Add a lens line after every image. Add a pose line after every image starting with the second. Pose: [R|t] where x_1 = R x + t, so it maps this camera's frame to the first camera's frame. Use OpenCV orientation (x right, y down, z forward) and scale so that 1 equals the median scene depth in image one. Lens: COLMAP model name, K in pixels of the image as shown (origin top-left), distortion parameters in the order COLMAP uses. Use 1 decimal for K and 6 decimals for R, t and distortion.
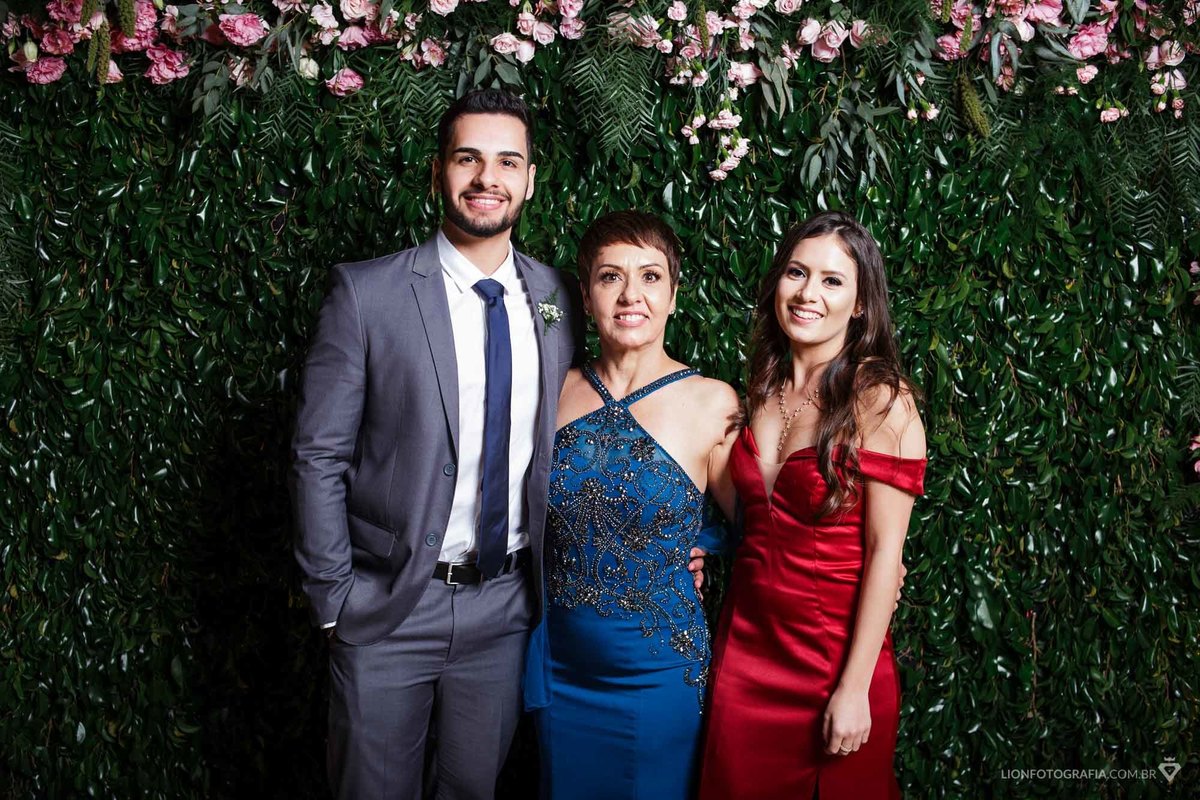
lens RADIAL K [[1200.0, 0, 604.3], [0, 1200.0, 407.4], [0, 0, 1]] dist [-0.133923, 0.070328]
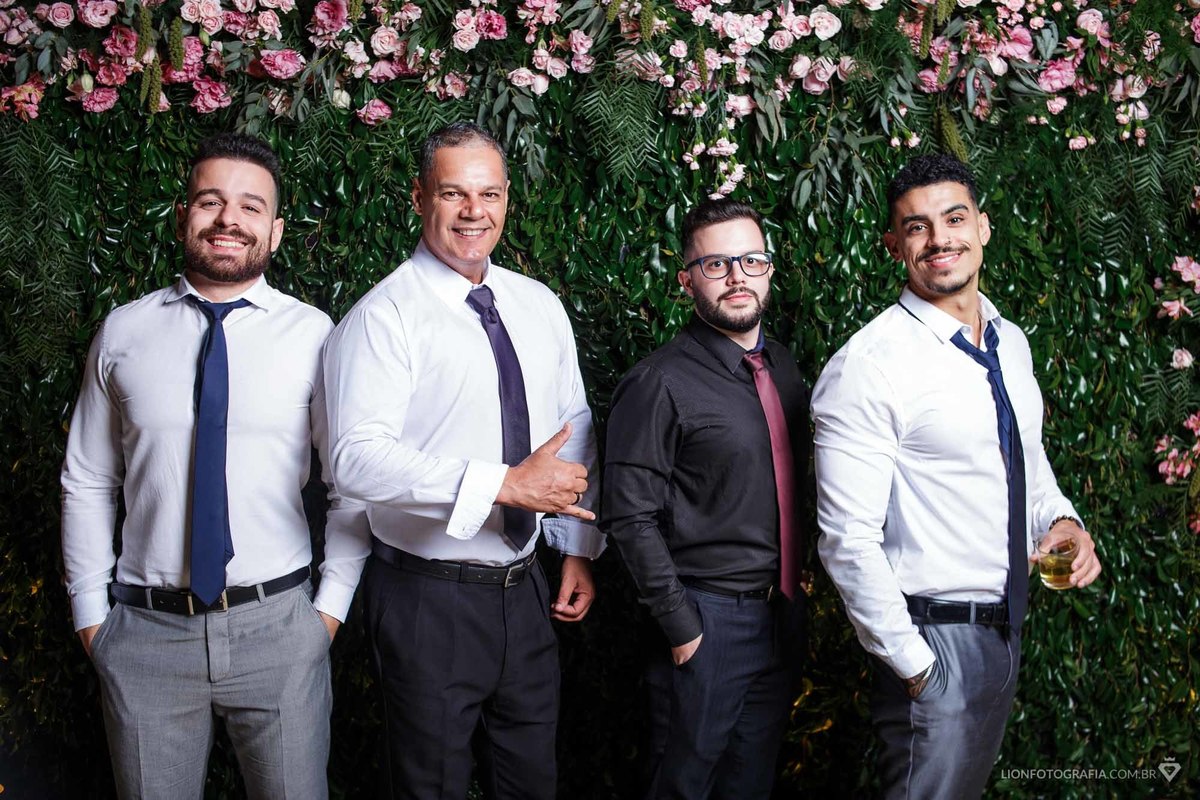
lens RADIAL K [[1200.0, 0, 604.3], [0, 1200.0, 407.4], [0, 0, 1]] dist [-0.133923, 0.070328]
pose [[0.999949, 0.003621, -0.009433, 0.003919], [-0.003750, 0.999900, -0.013667, 0.011658], [0.009382, 0.013702, 0.999862, -0.088036]]
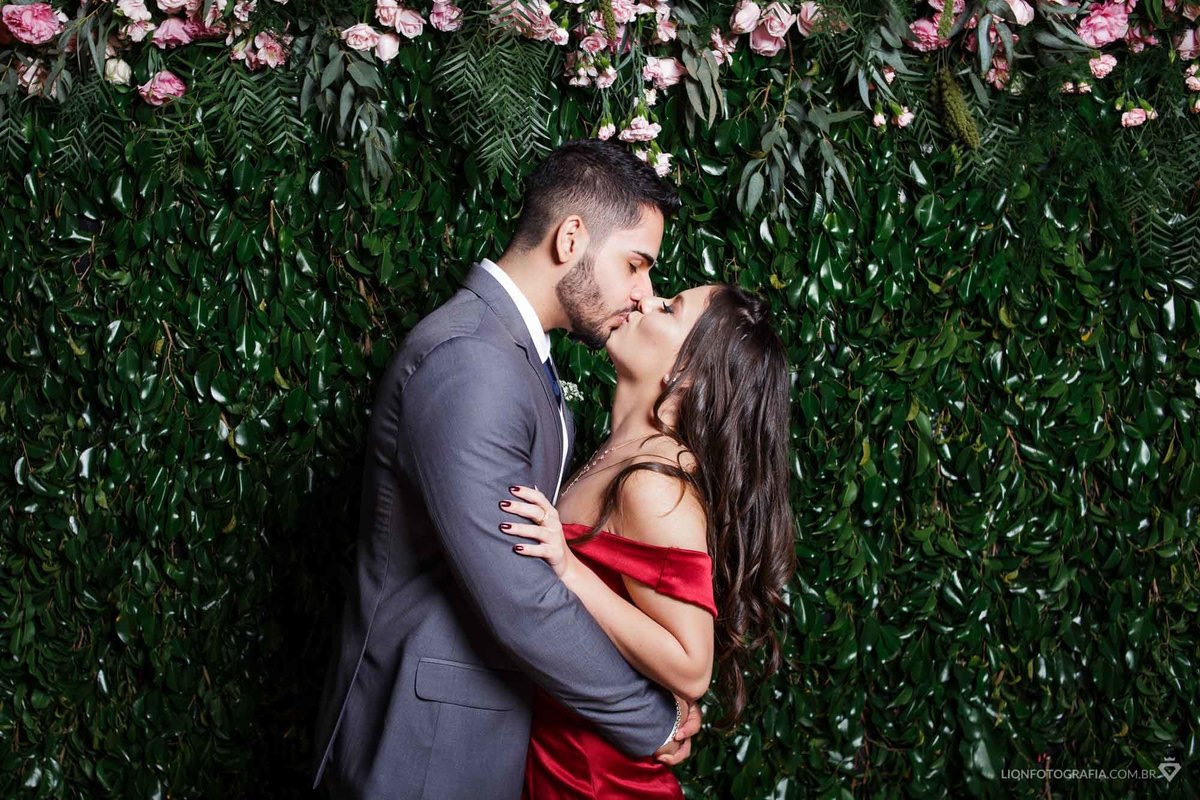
lens RADIAL K [[1379.5, 0, 512.0], [0, 1379.5, 402.1], [0, 0, 1]] dist [-0.134330, 0.071227]
pose [[0.999645, -0.005110, -0.026158, 0.039210], [0.003714, 0.998581, -0.053128, -0.014185], [0.026393, 0.053012, 0.998245, 0.101772]]
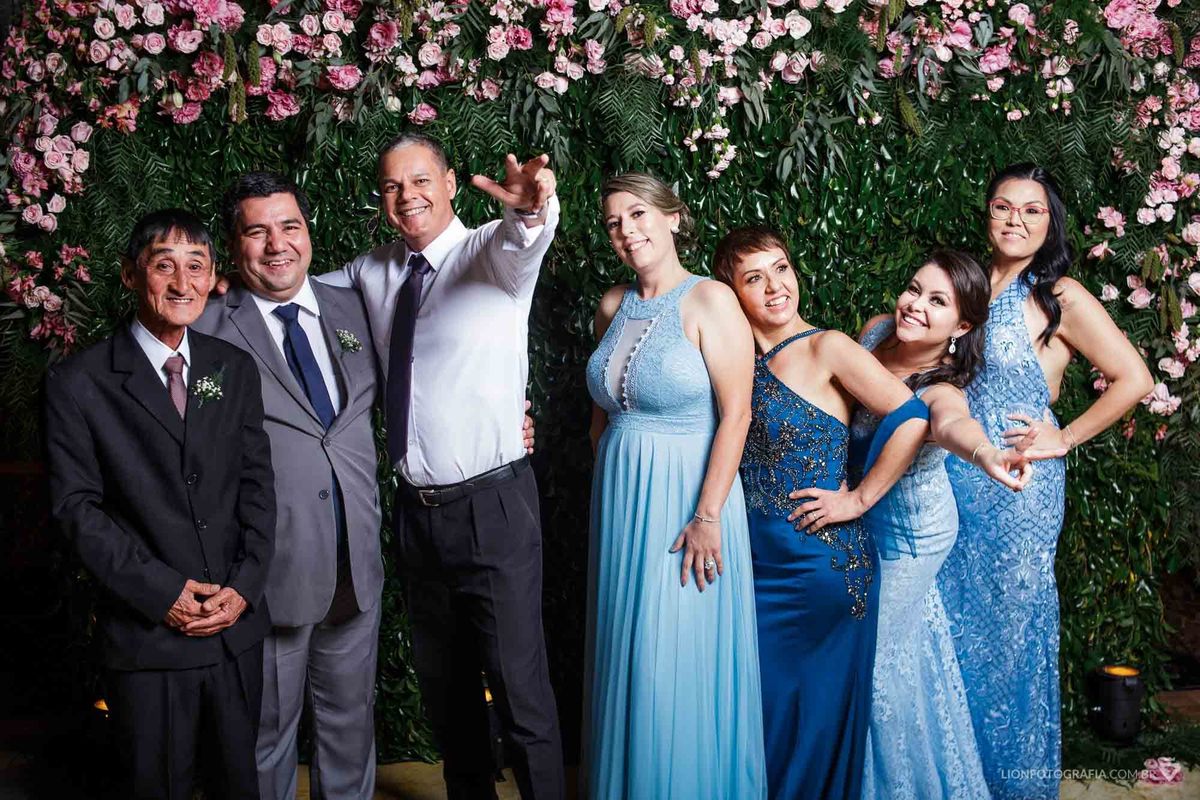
lens RADIAL K [[1222.1, 0, 617.6], [0, 1222.1, 418.8], [0, 0, 1]] dist [-0.127586, 0.050472]
pose [[0.999166, -0.040741, -0.002842, -0.015828], [0.040790, 0.998971, 0.019840, 0.040647], [0.002030, -0.019939, 0.999799, -0.328920]]
